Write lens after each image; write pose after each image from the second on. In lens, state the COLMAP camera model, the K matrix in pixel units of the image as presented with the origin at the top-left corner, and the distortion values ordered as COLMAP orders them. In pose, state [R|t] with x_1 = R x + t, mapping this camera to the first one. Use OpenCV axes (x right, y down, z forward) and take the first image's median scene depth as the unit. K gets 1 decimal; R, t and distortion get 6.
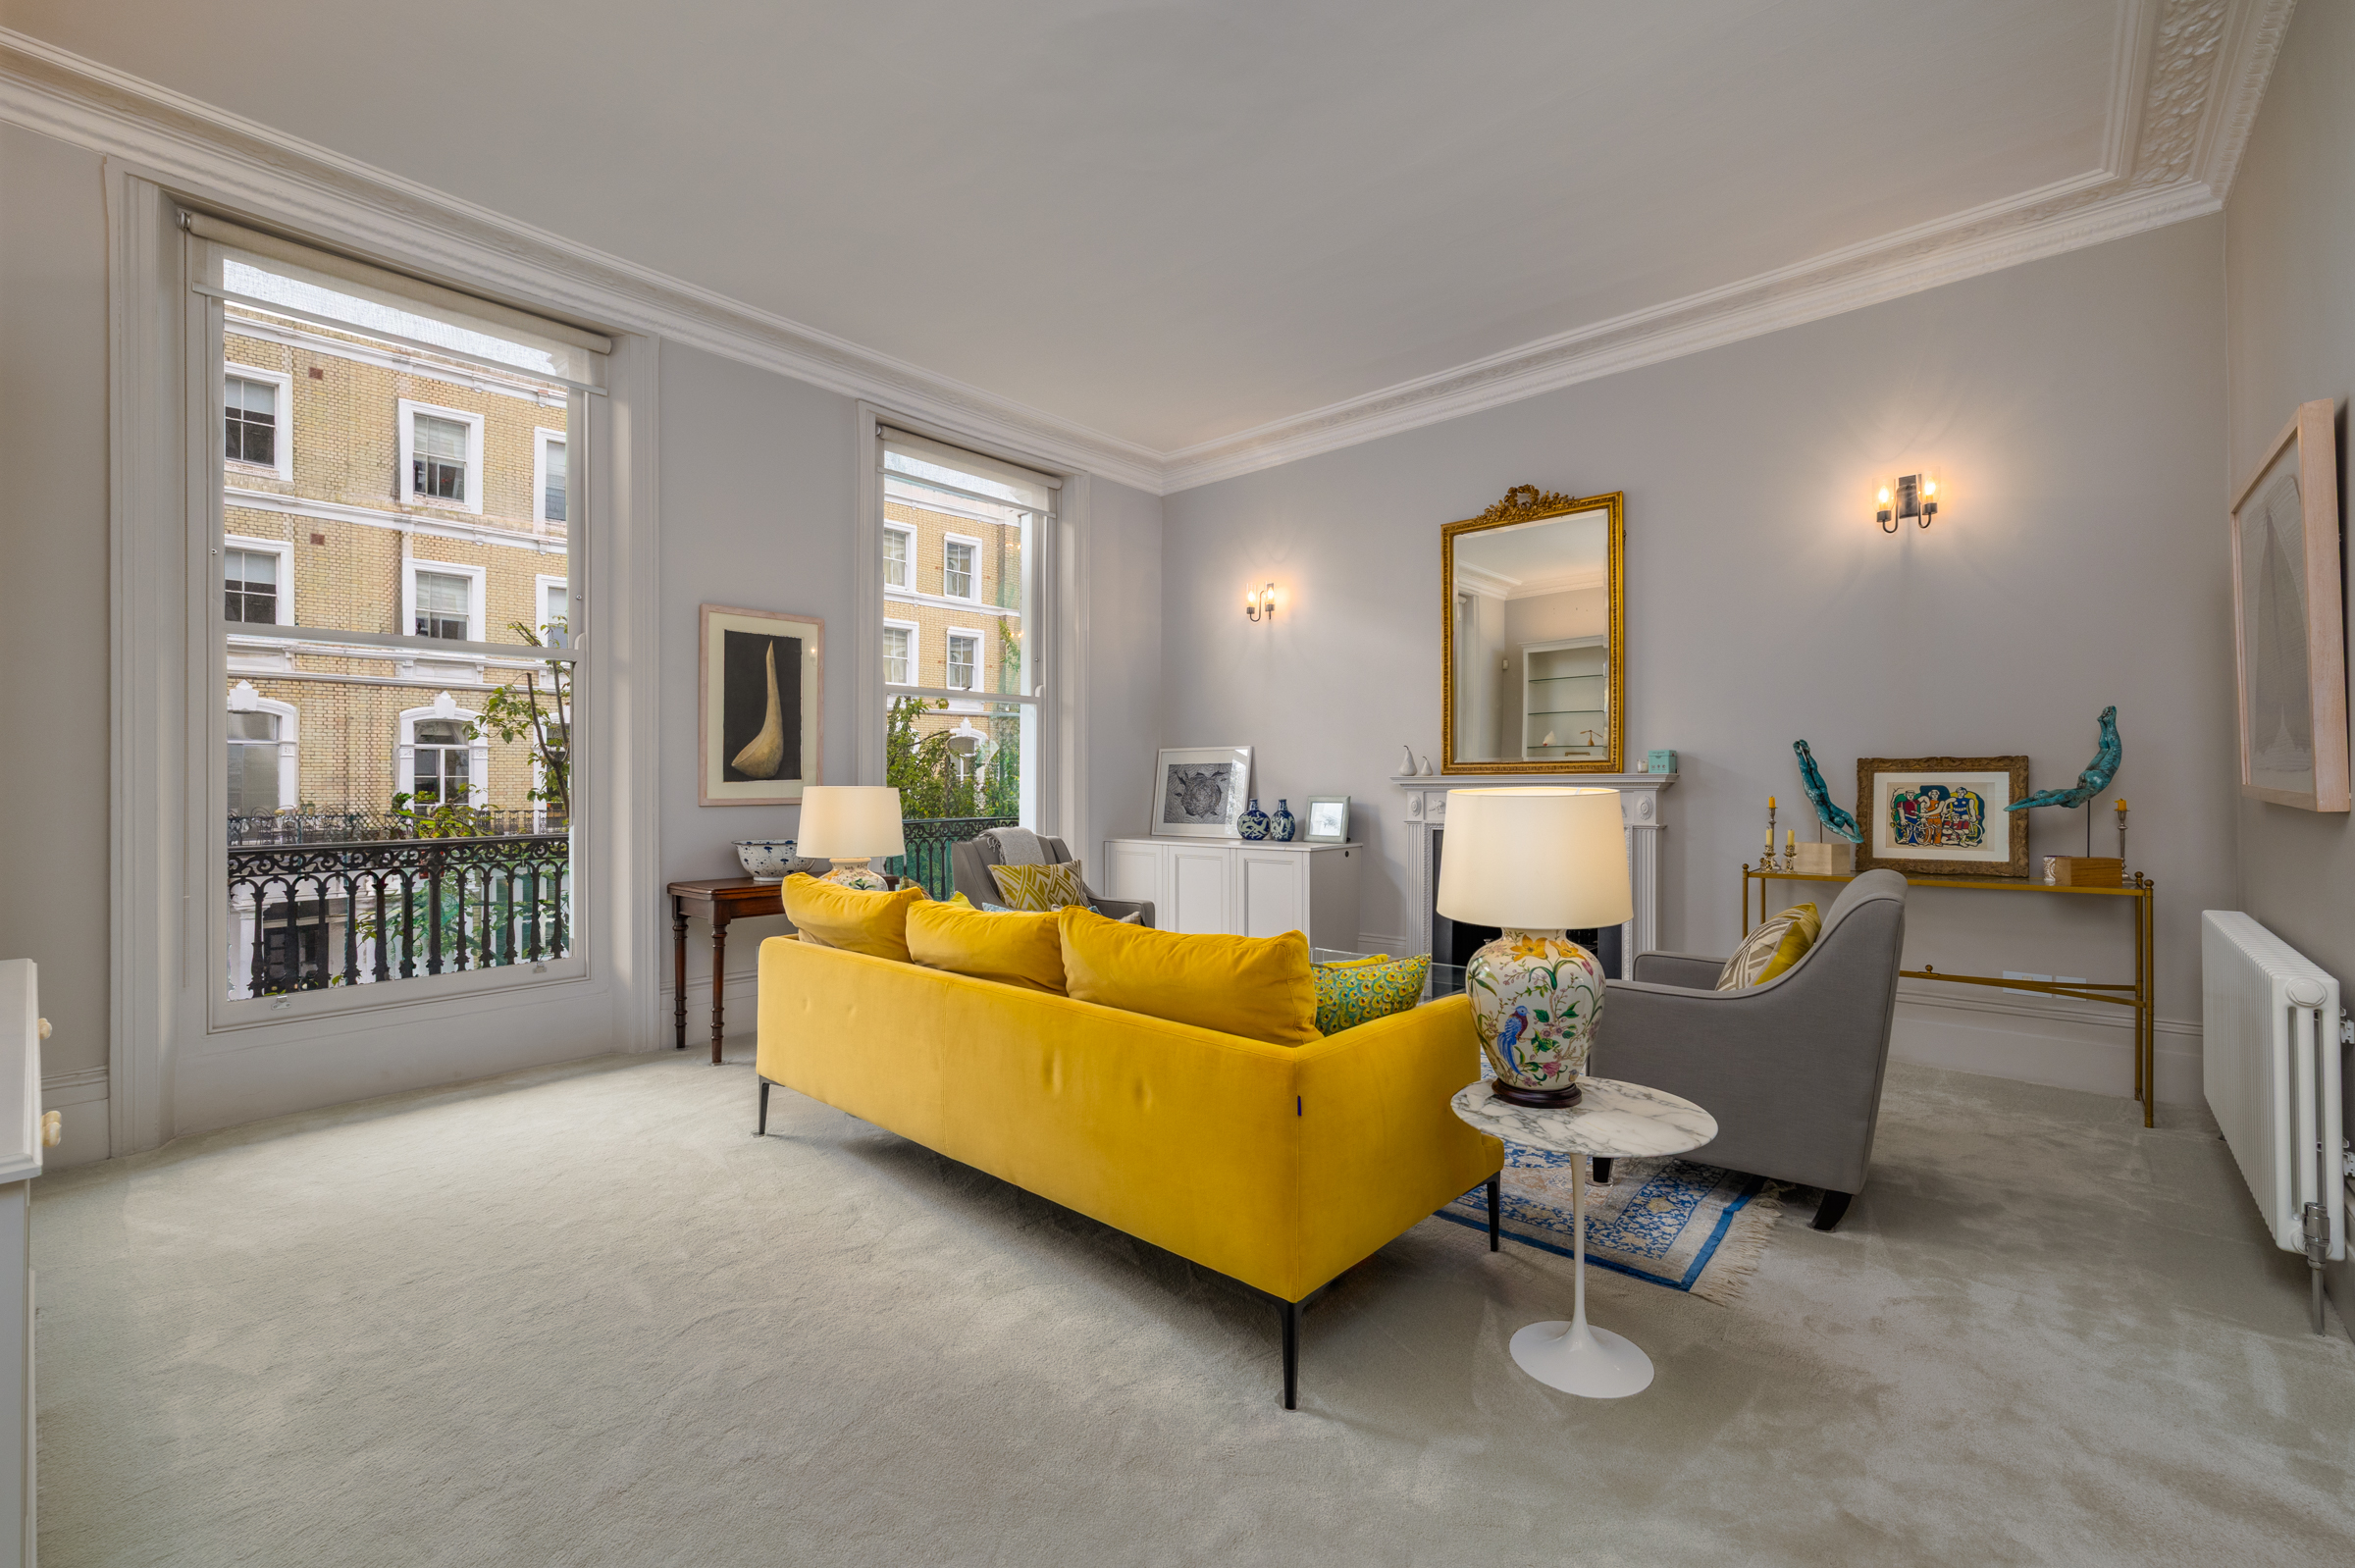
lens RADIAL K [[998.4, 0, 1183.4], [0, 998.4, 778.5], [0, 0, 1]] dist [0.002310, 0.000144]
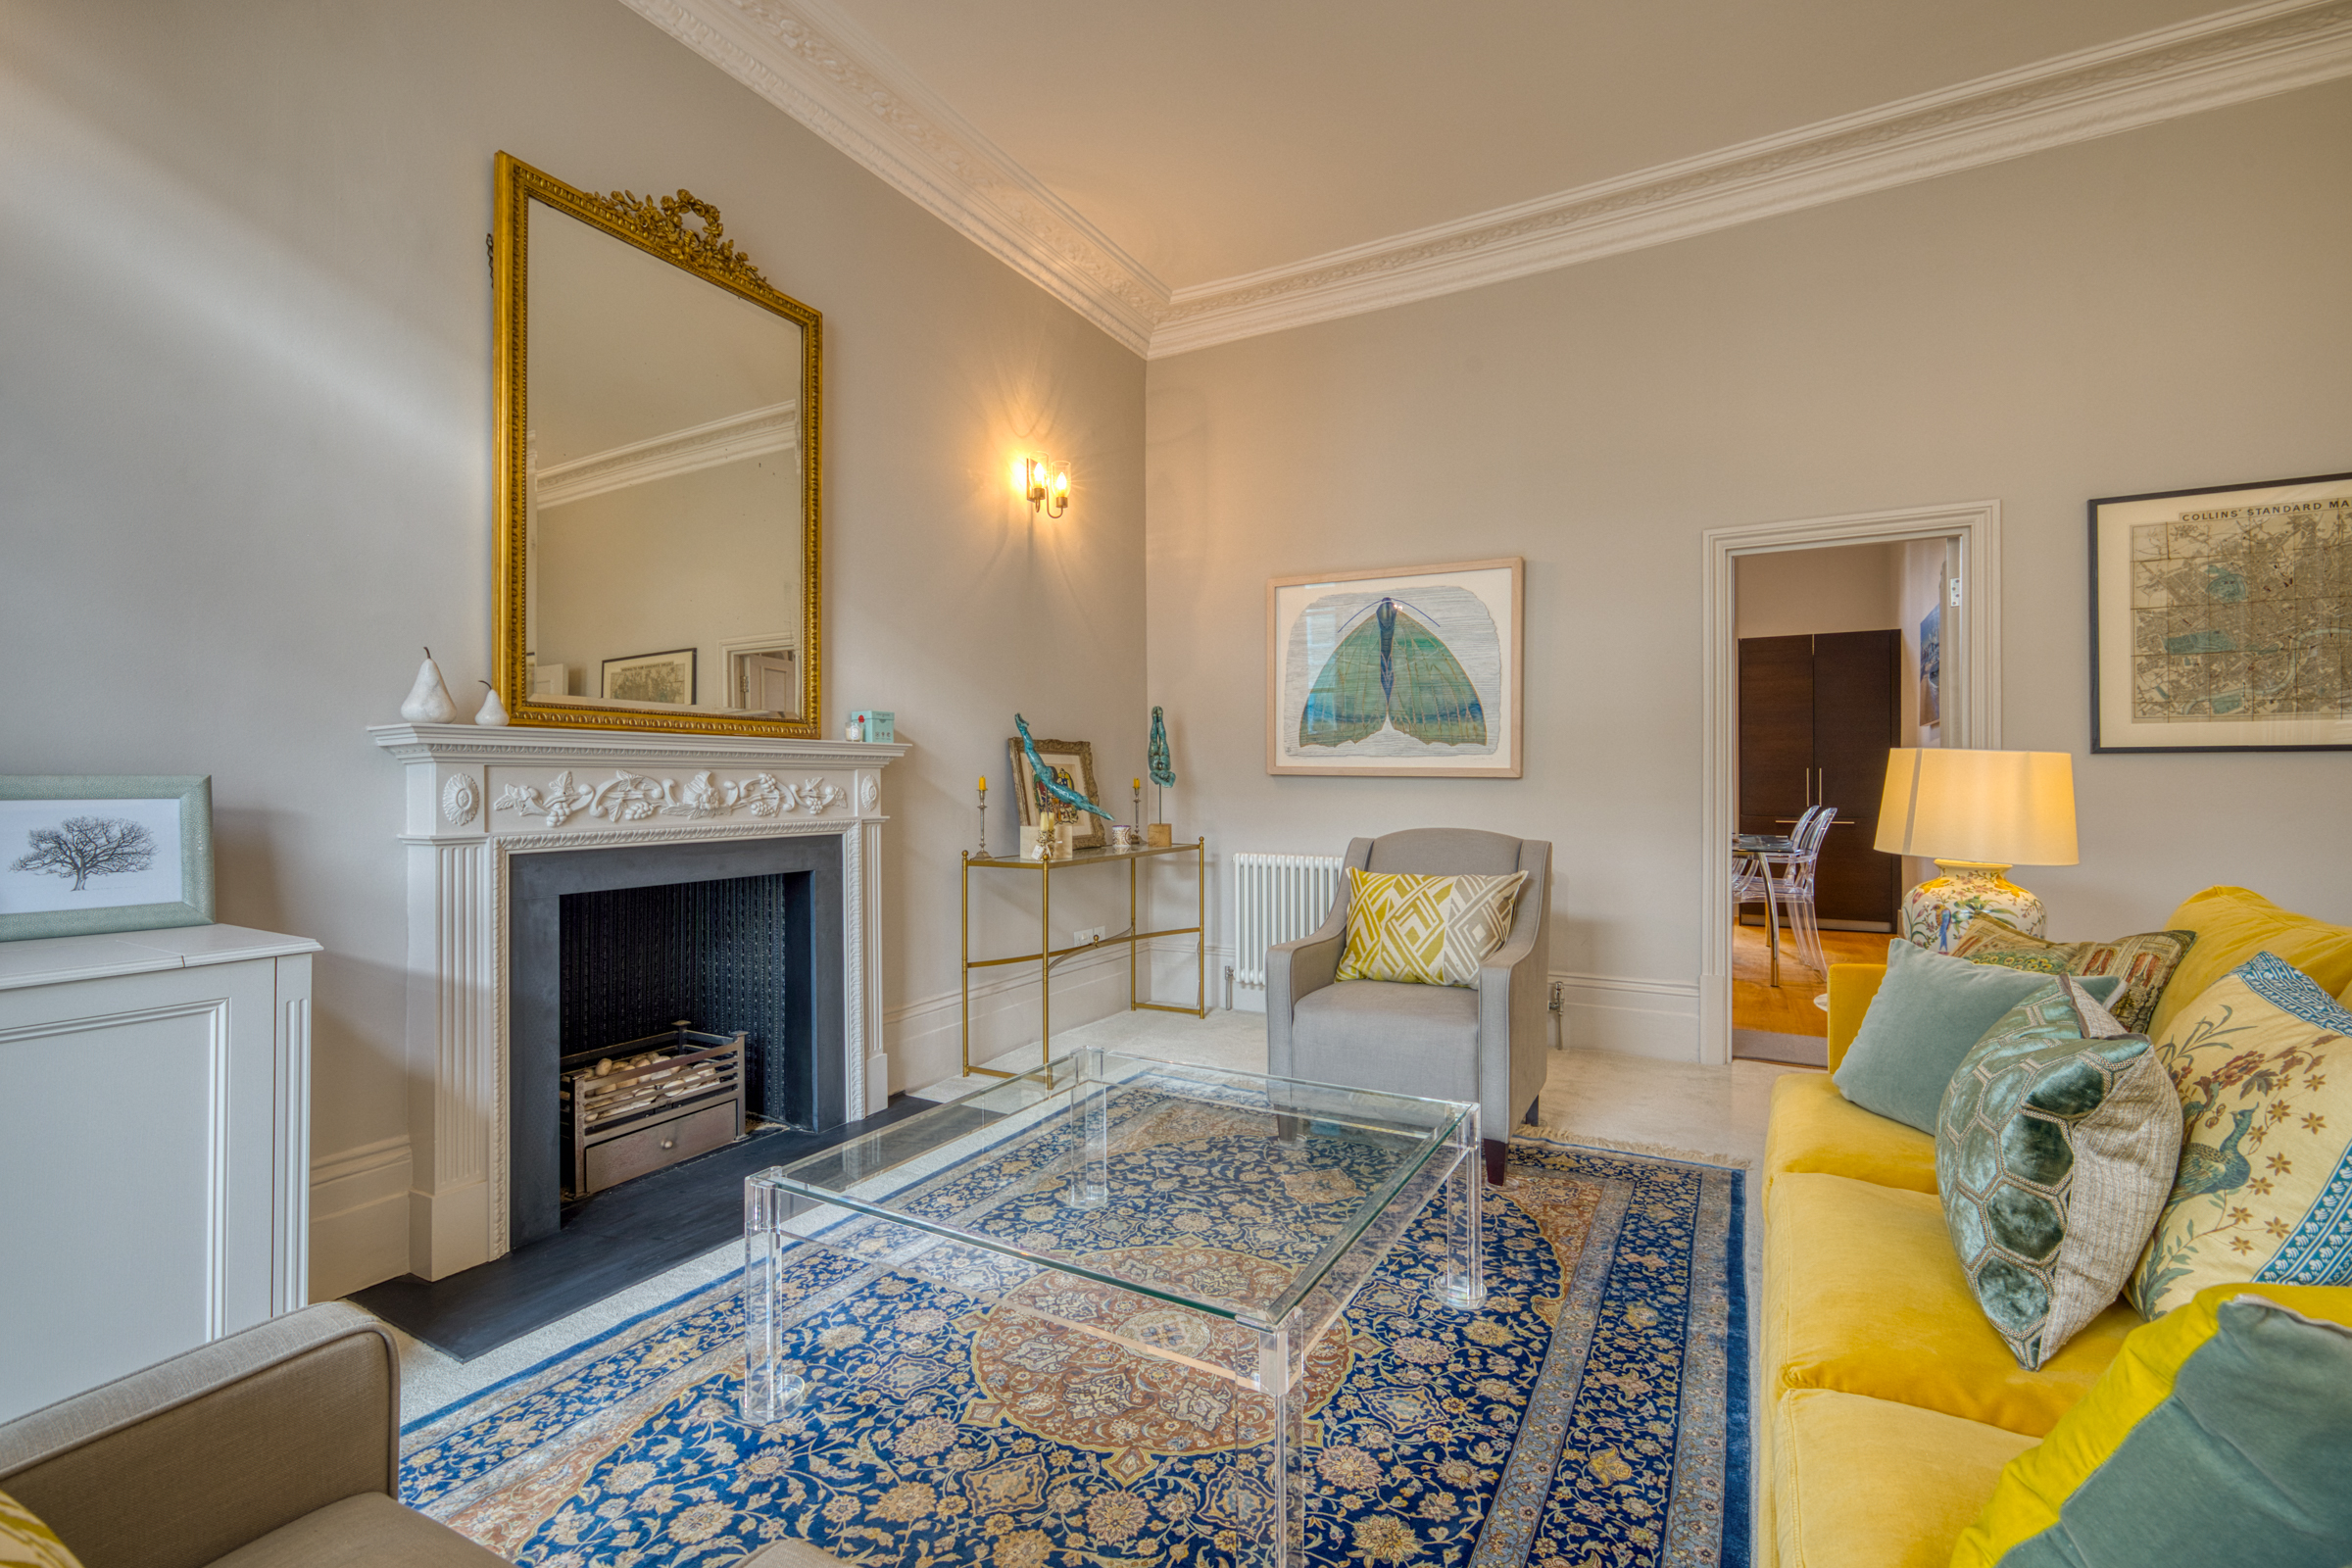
lens RADIAL K [[997.1, 0, 1181.9], [0, 997.1, 778.5], [0, 0, 1]] dist [0.002310, 0.000144]
pose [[-0.193276, 0.009599, 0.981097, -0.235575], [-0.001891, 0.999947, -0.010156, 0.023441], [-0.981143, -0.003818, -0.193248, 0.844679]]
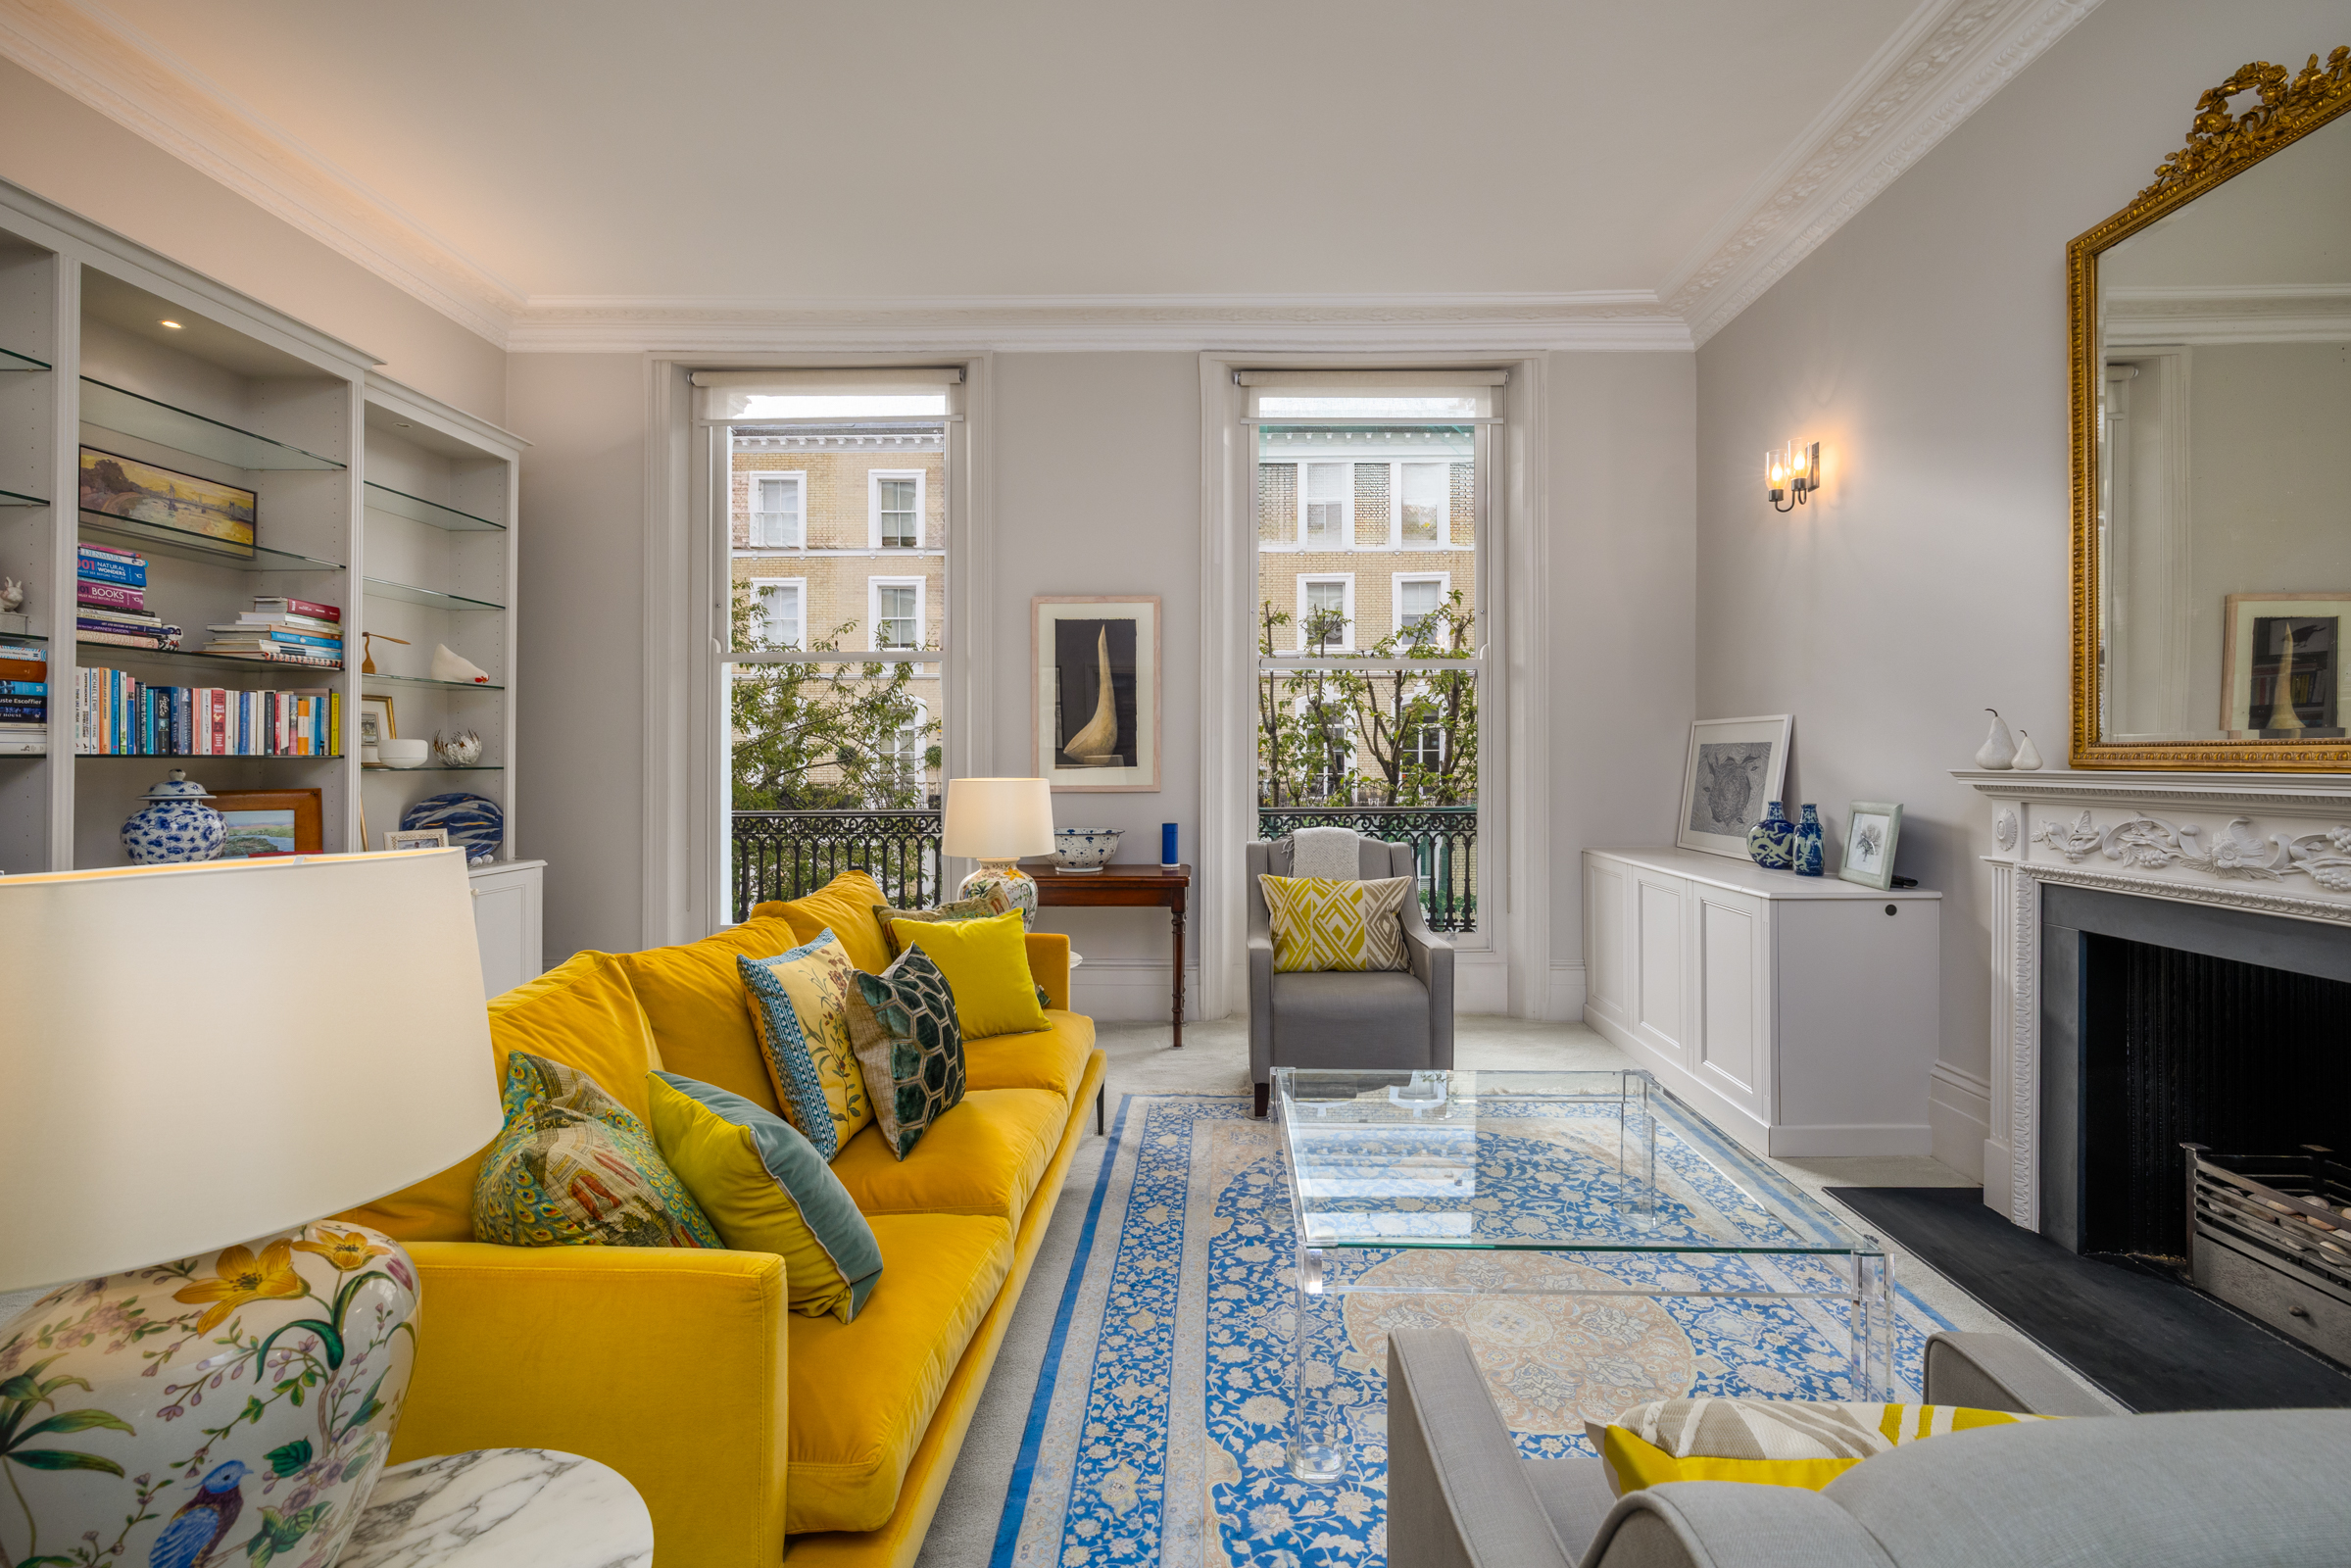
lens RADIAL K [[981.6, 0, 1209.9], [0, 981.6, 752.7], [0, 0, 1]] dist [-0.012200, 0.000106]
pose [[0.652229, 0.001394, -0.758021, 0.362724], [-0.000183, 0.999999, 0.001681, -0.012417], [0.758022, -0.000958, 0.652228, 0.415686]]
